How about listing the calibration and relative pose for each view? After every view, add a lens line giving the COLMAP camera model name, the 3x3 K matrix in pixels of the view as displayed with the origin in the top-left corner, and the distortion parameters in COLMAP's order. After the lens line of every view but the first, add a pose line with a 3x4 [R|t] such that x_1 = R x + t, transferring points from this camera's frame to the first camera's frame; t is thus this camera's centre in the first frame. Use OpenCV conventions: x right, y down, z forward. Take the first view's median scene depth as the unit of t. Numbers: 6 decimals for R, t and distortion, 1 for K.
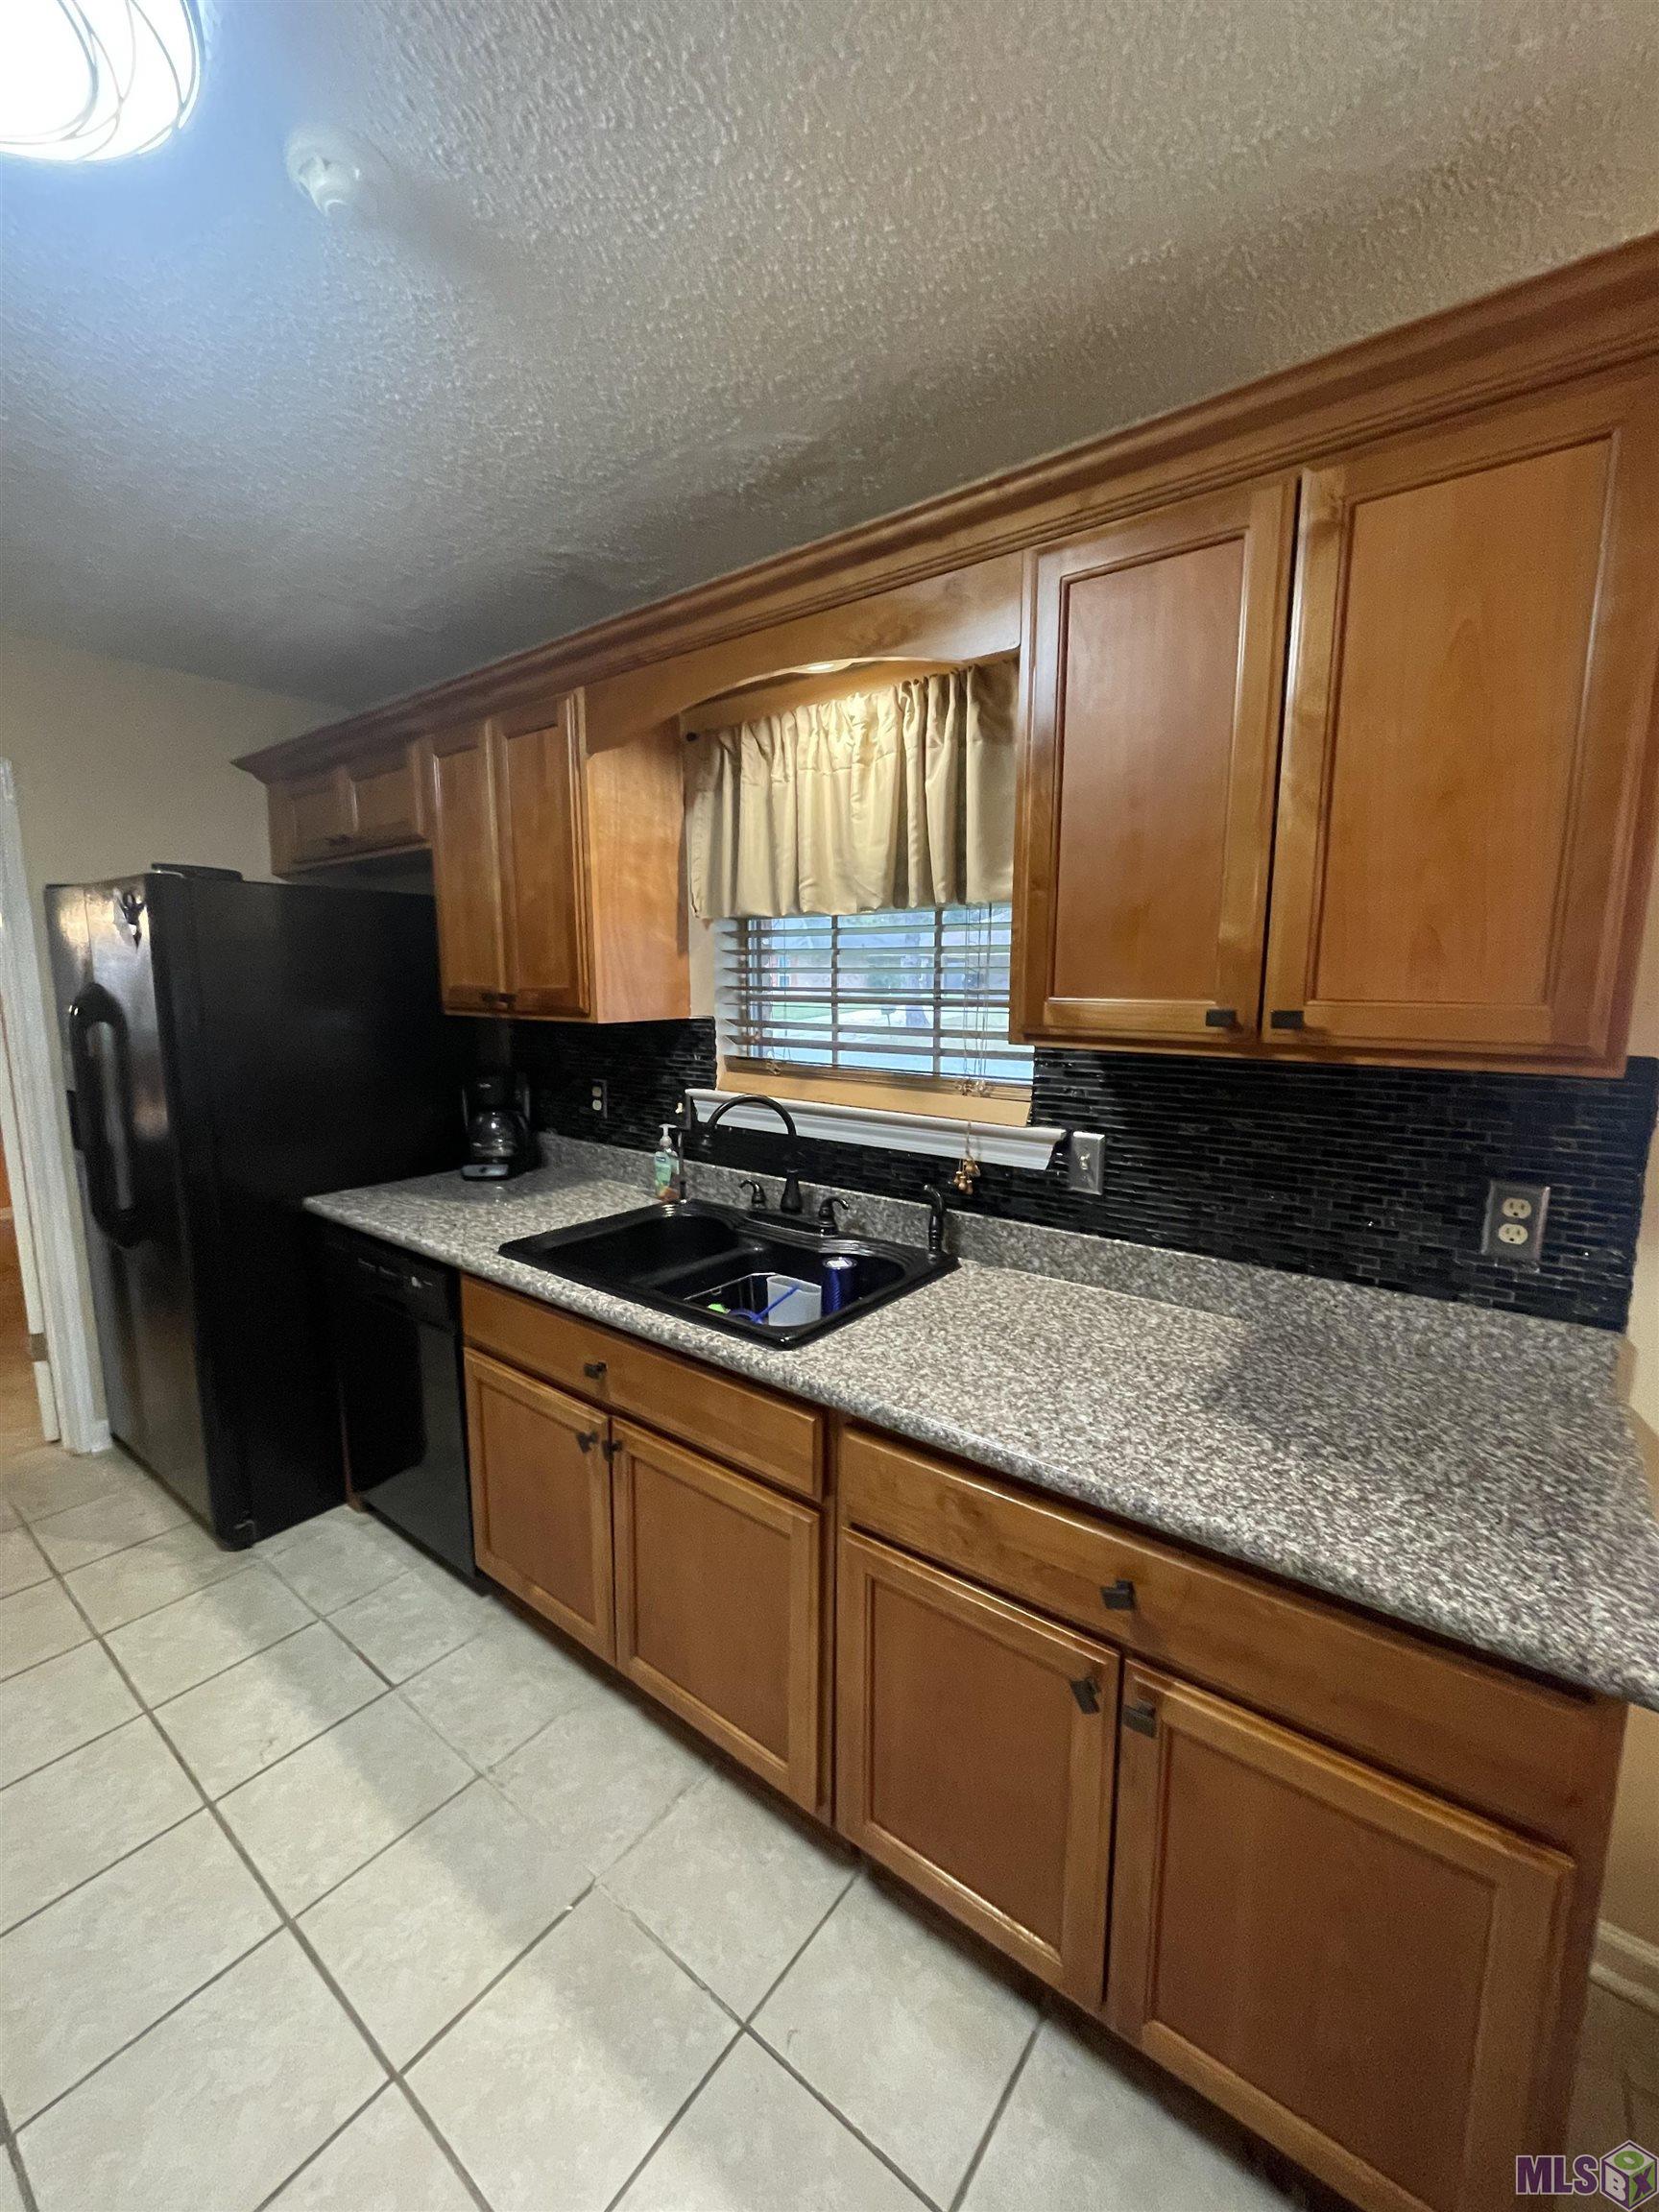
lens RADIAL K [[896.6, 0, 833.0], [0, 896.6, 1109.5], [0, 0, 1]] dist [-0.001205, -0.000151]
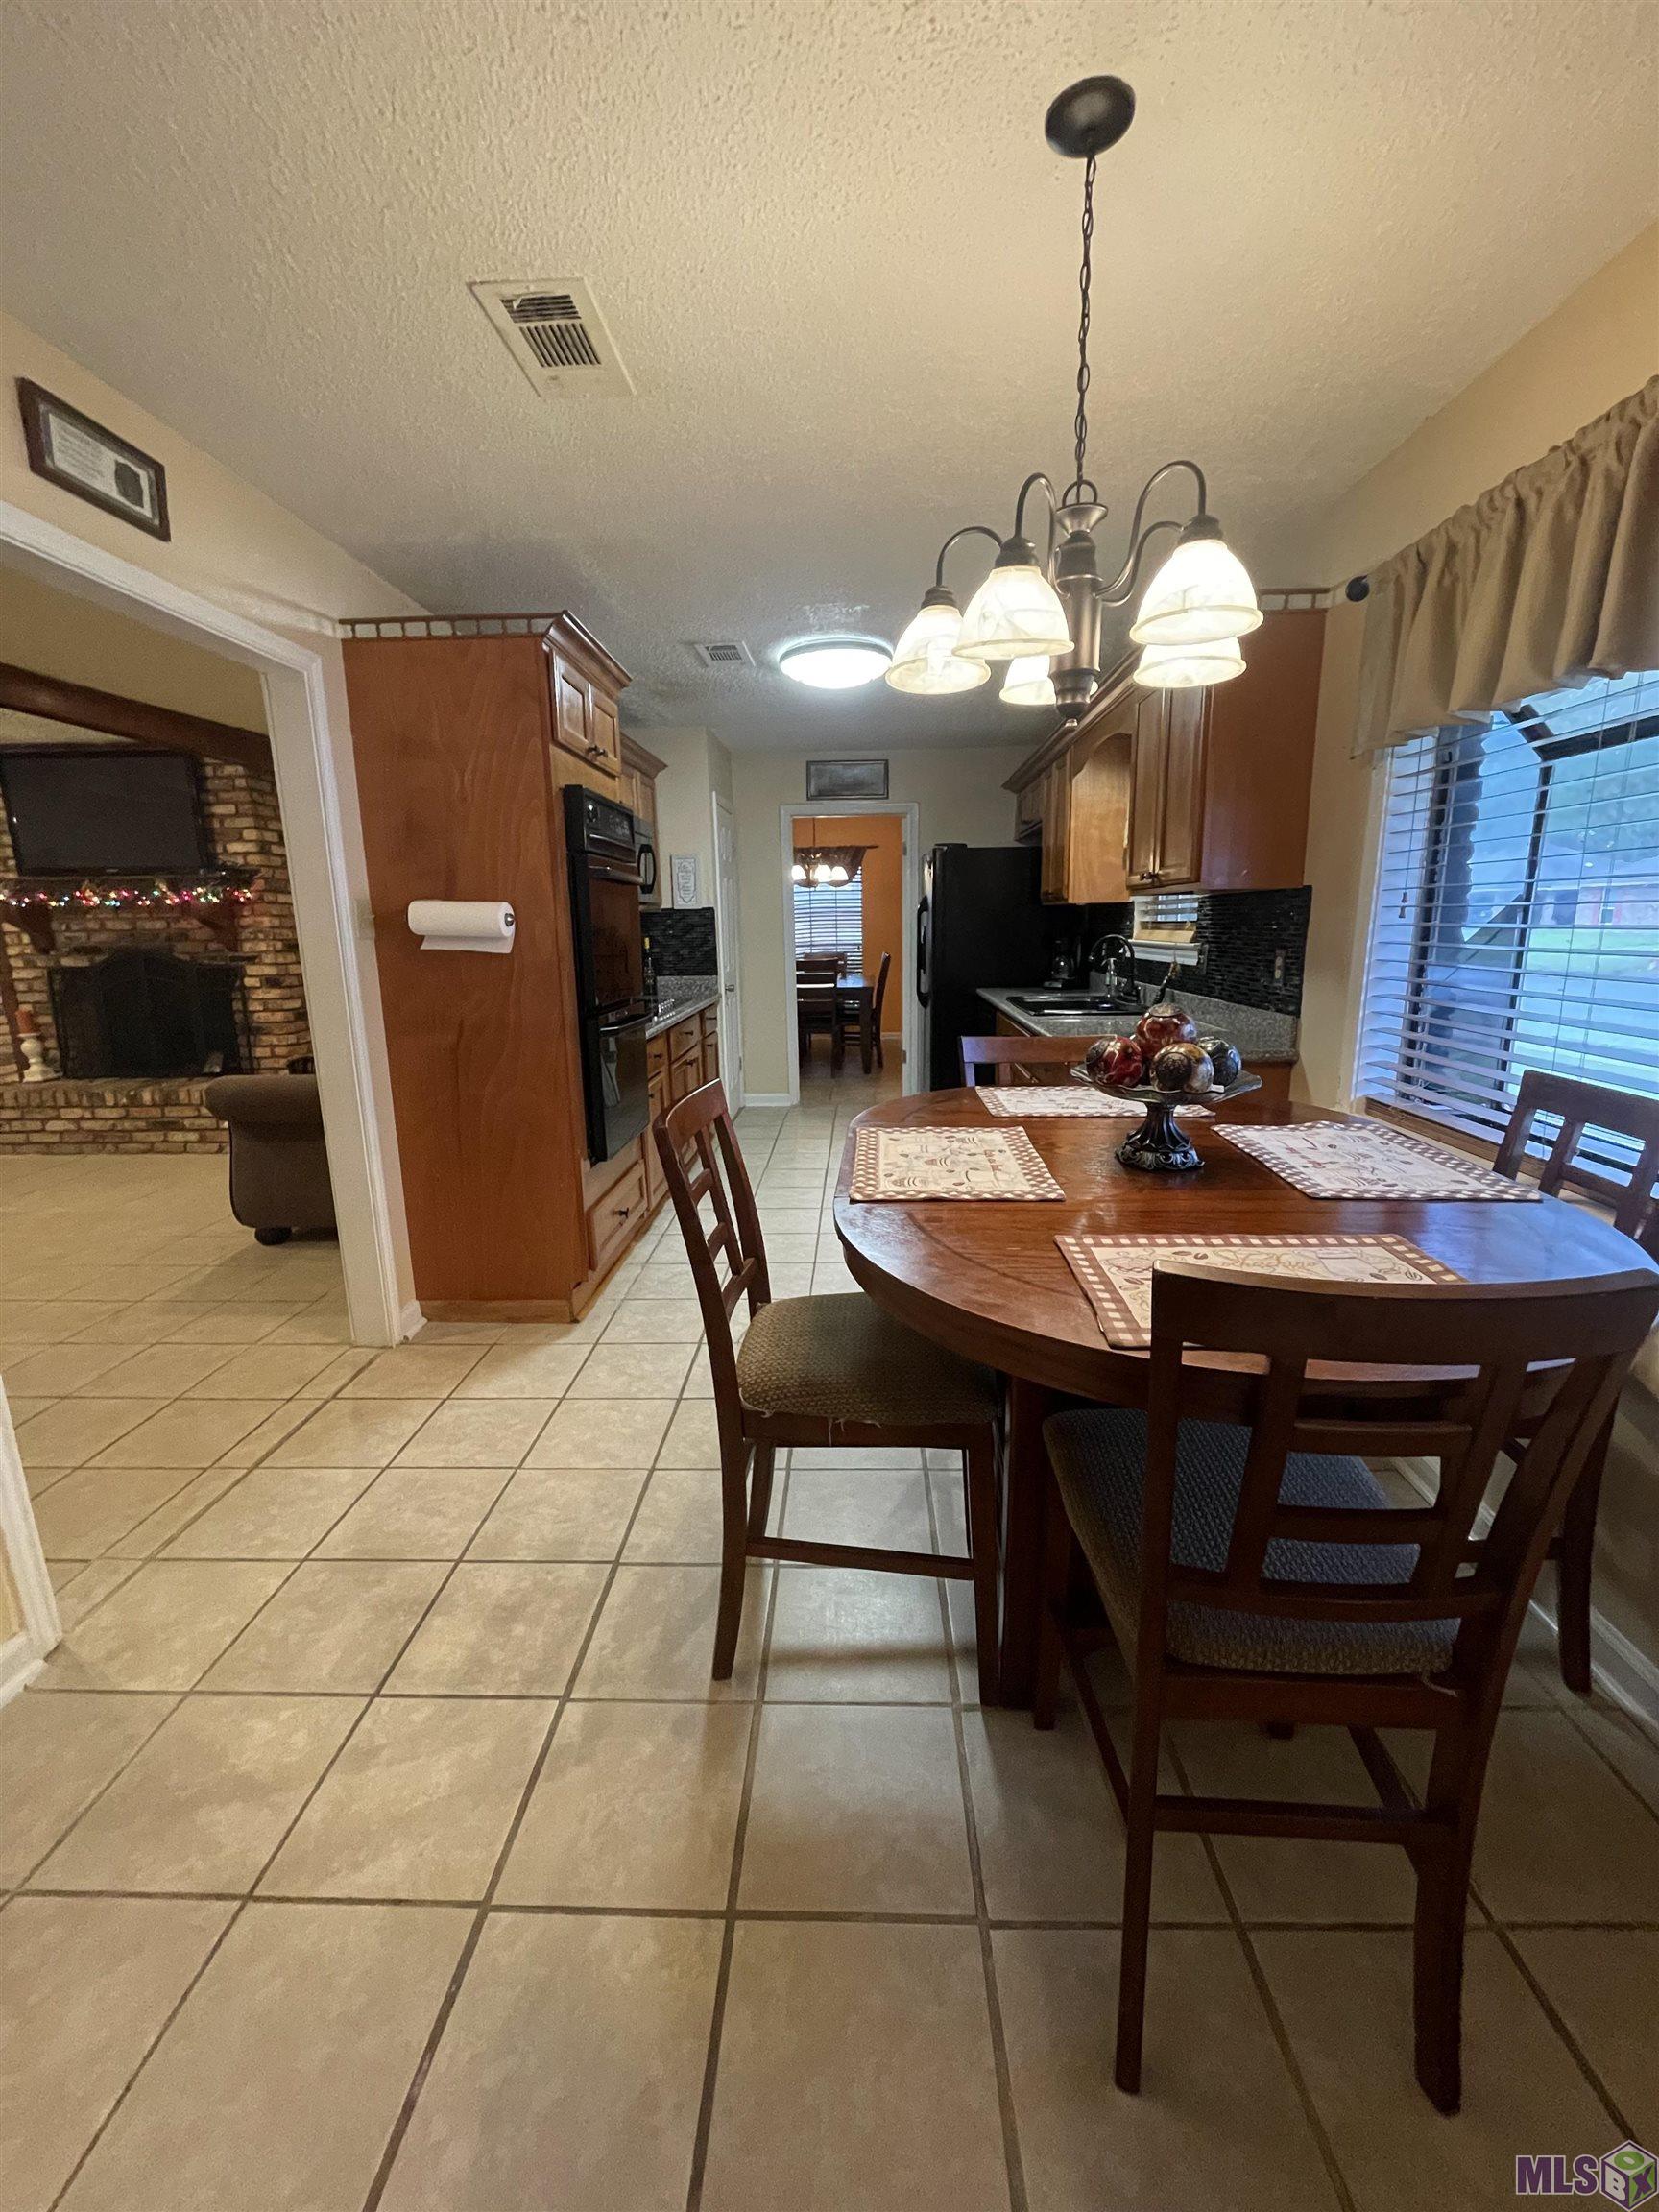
lens RADIAL K [[896.6, 0, 830.0], [0, 896.6, 1107.4], [0, 0, 1]] dist [-0.001205, -0.000151]
pose [[0.572270, 0.151765, -0.805900, 1.128140], [-0.104792, 0.988203, 0.111683, 0.191873], [0.813342, 0.020539, 0.581423, -0.644486]]
